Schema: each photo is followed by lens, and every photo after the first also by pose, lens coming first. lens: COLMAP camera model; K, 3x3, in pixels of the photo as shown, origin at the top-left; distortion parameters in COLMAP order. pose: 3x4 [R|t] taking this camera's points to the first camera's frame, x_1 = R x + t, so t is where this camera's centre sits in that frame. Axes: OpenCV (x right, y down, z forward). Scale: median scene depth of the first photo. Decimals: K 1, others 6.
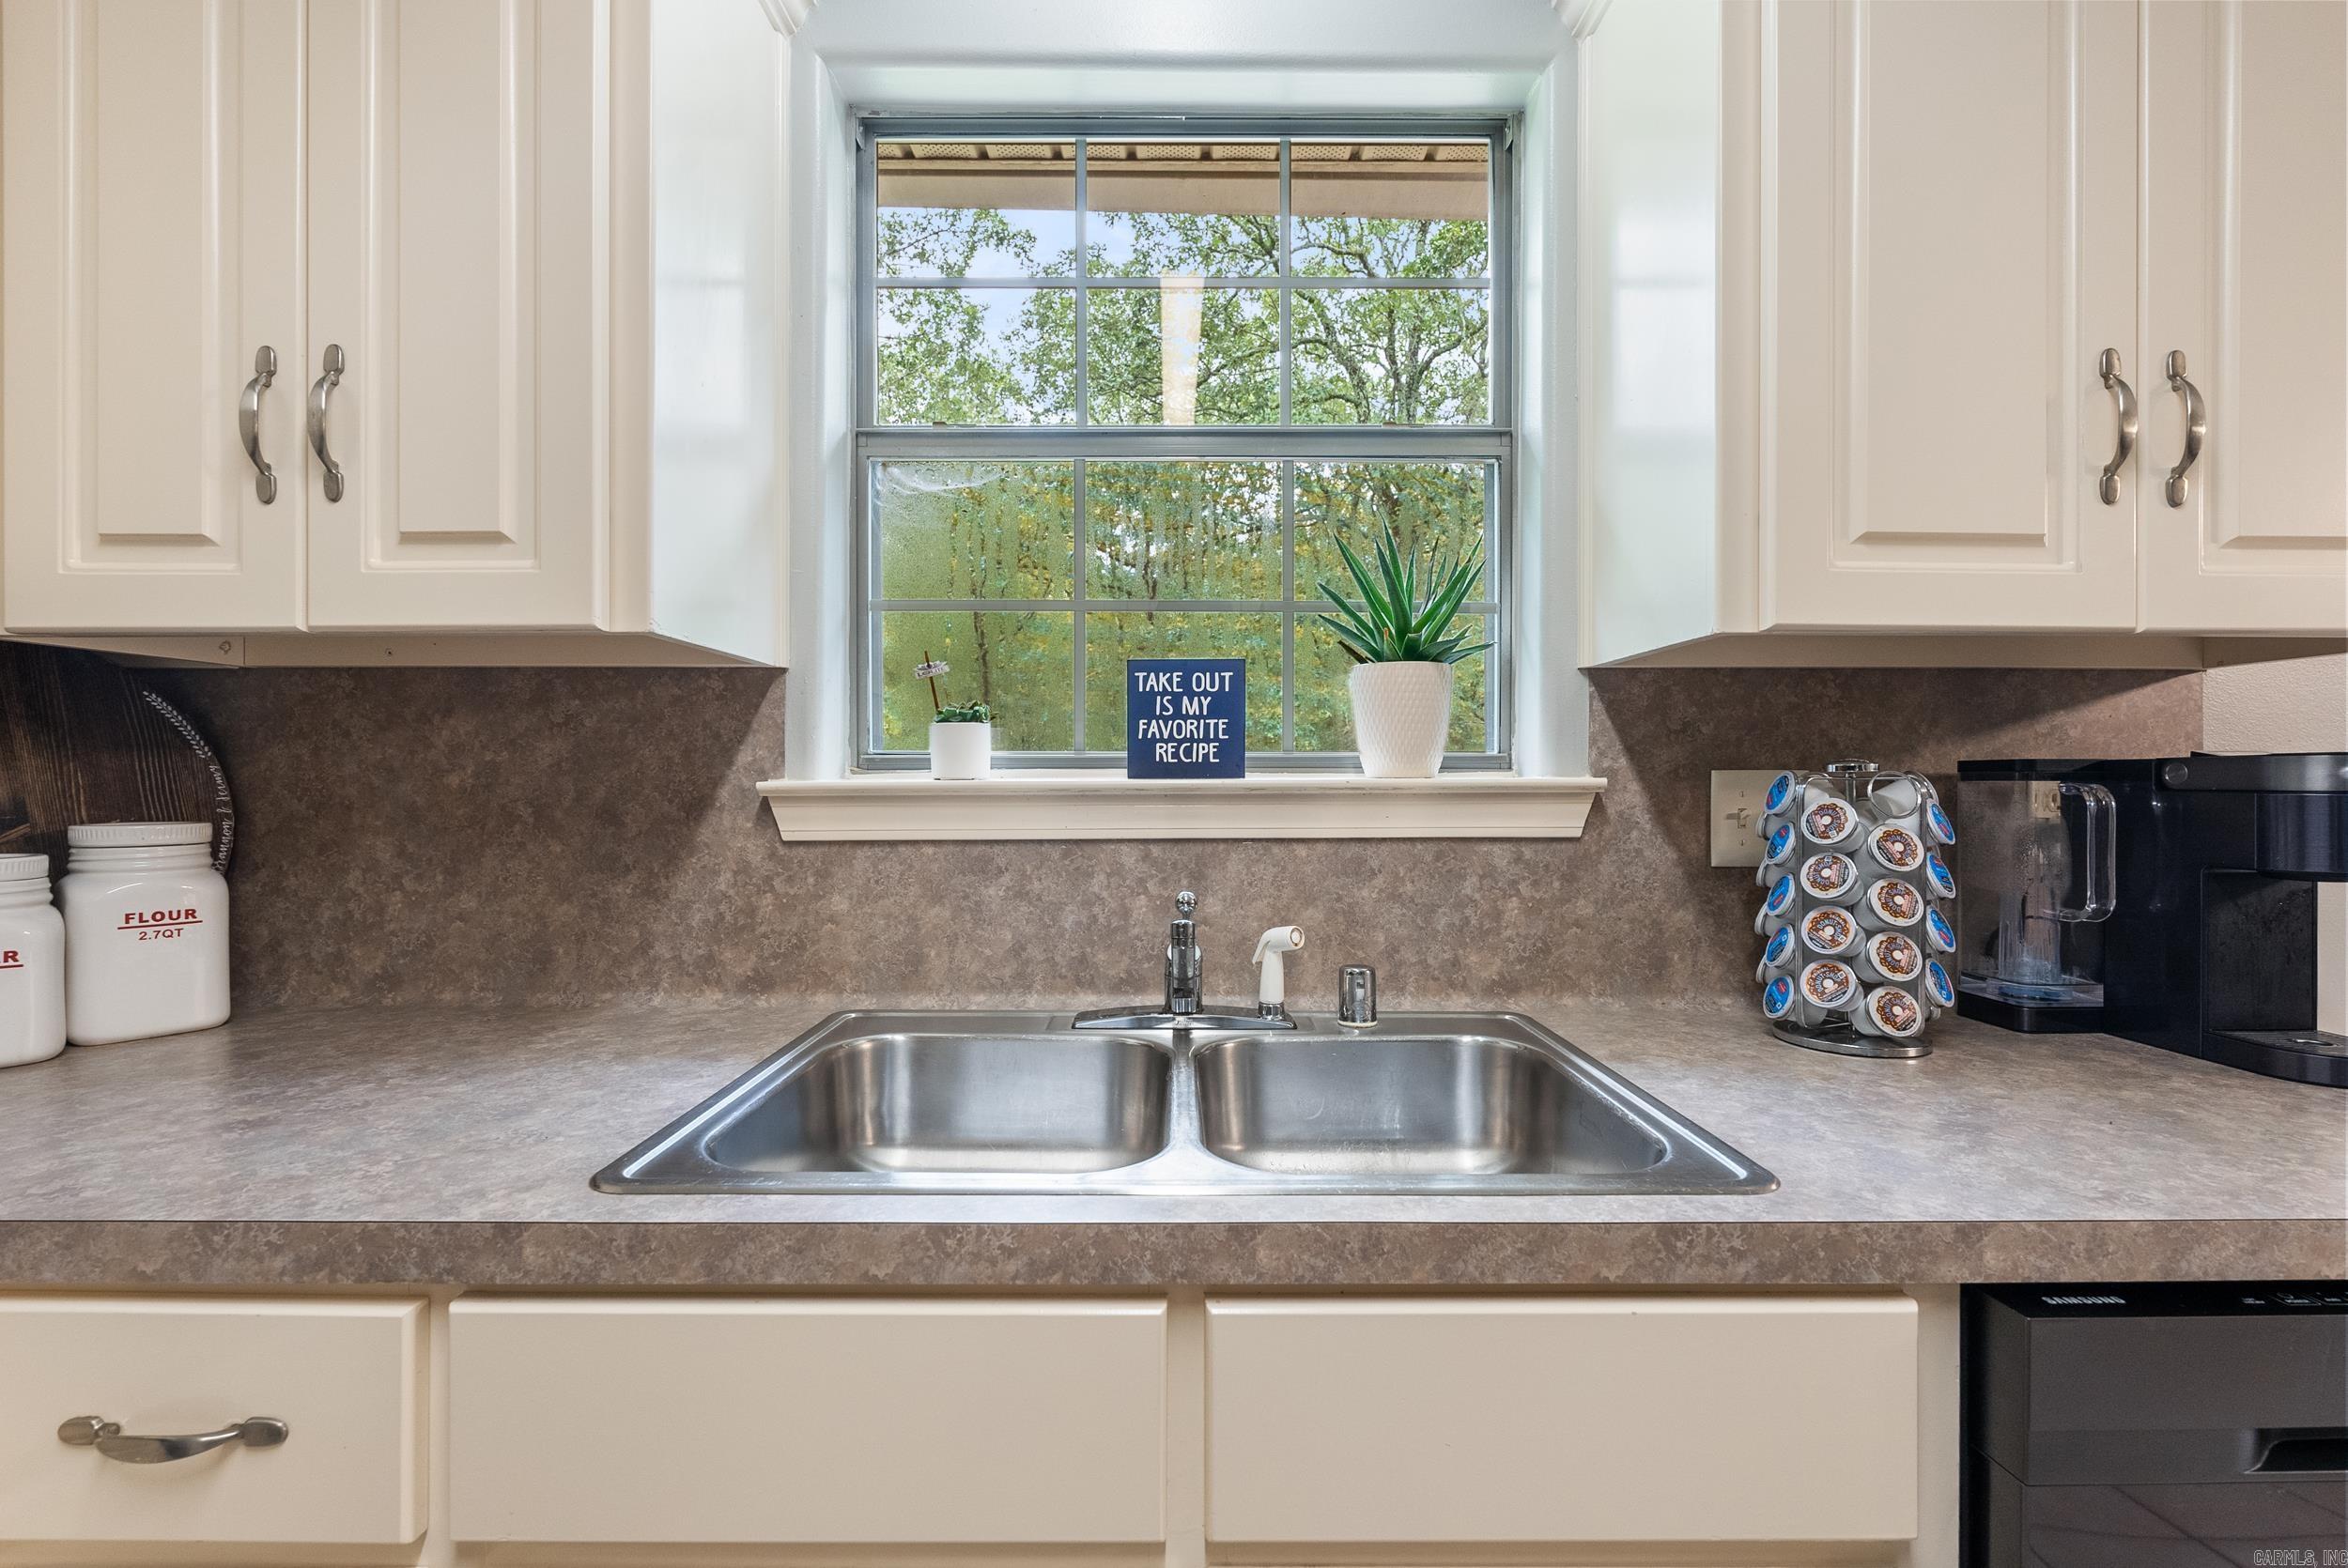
lens RADIAL K [[1051.0, 0, 1174.4], [0, 1051.0, 786.1], [0, 0, 1]] dist [-0.006023, 0.001018]
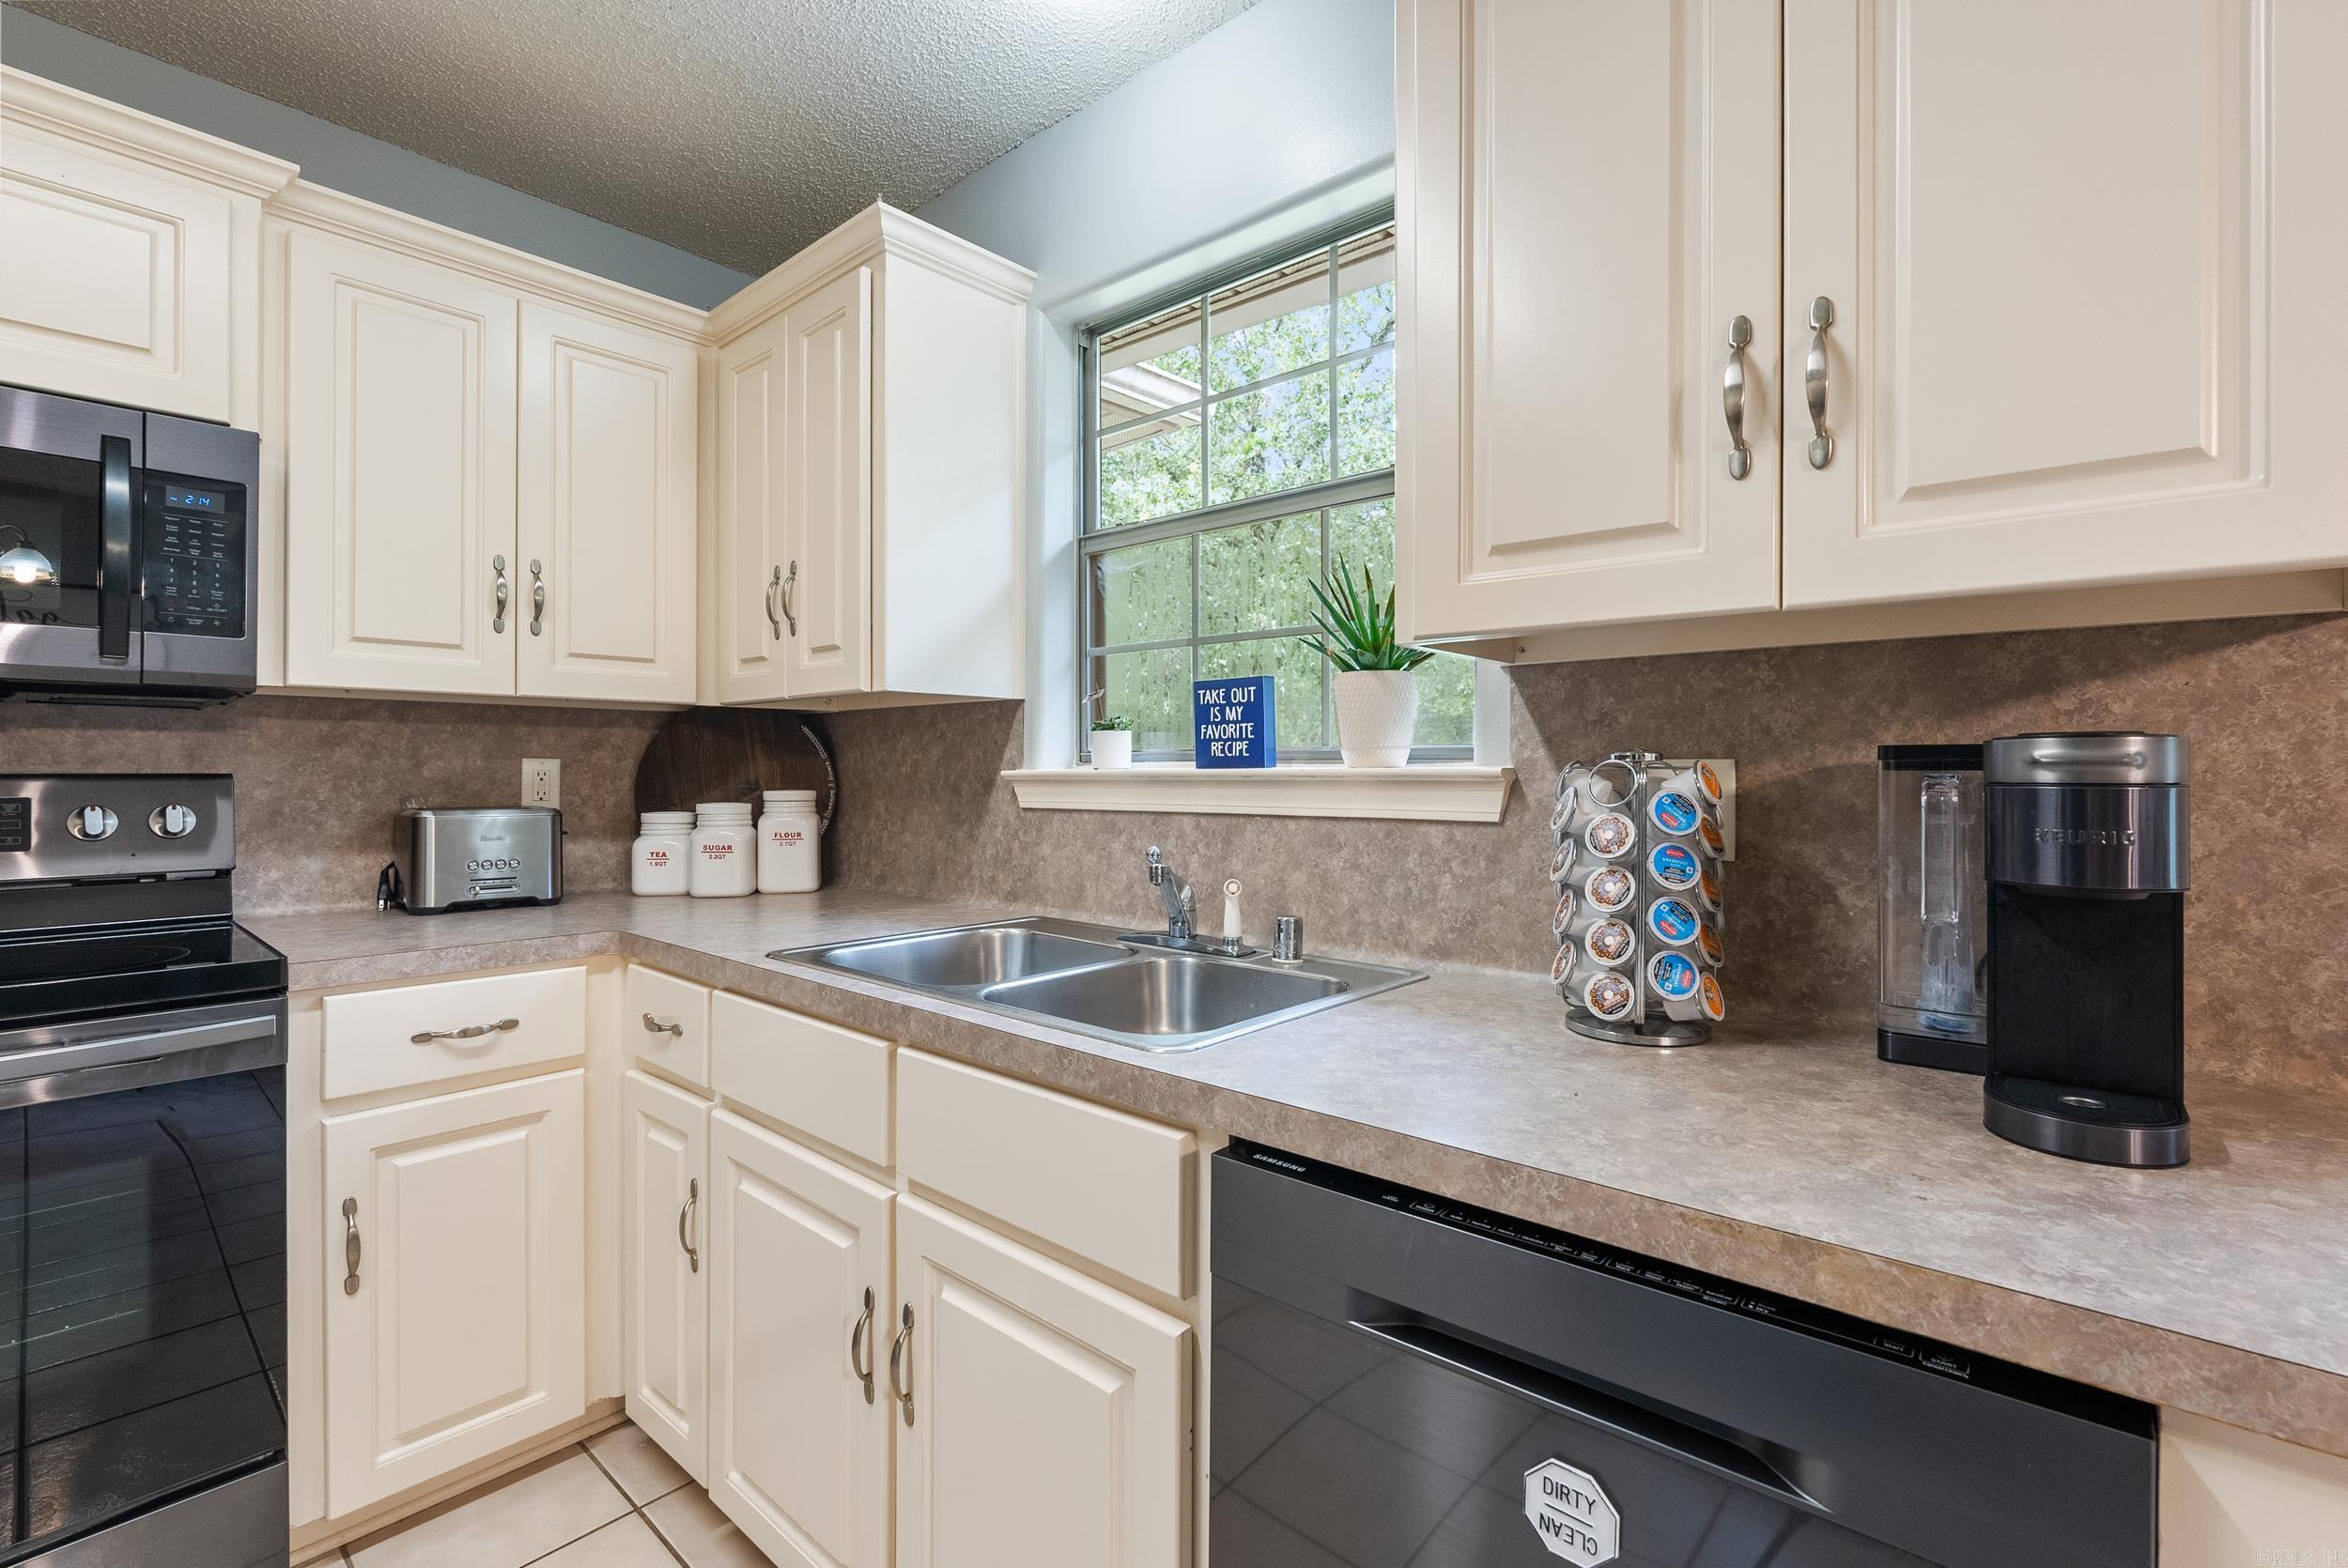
lens RADIAL K [[1051.0, 0, 1162.4], [0, 1051.0, 775.2], [0, 0, 1]] dist [-0.006023, 0.001018]
pose [[0.742505, 0.003609, -0.669831, 0.853120], [-0.004221, 0.999991, 0.000709, 0.000814], [0.669827, 0.002301, 0.742514, -0.044029]]
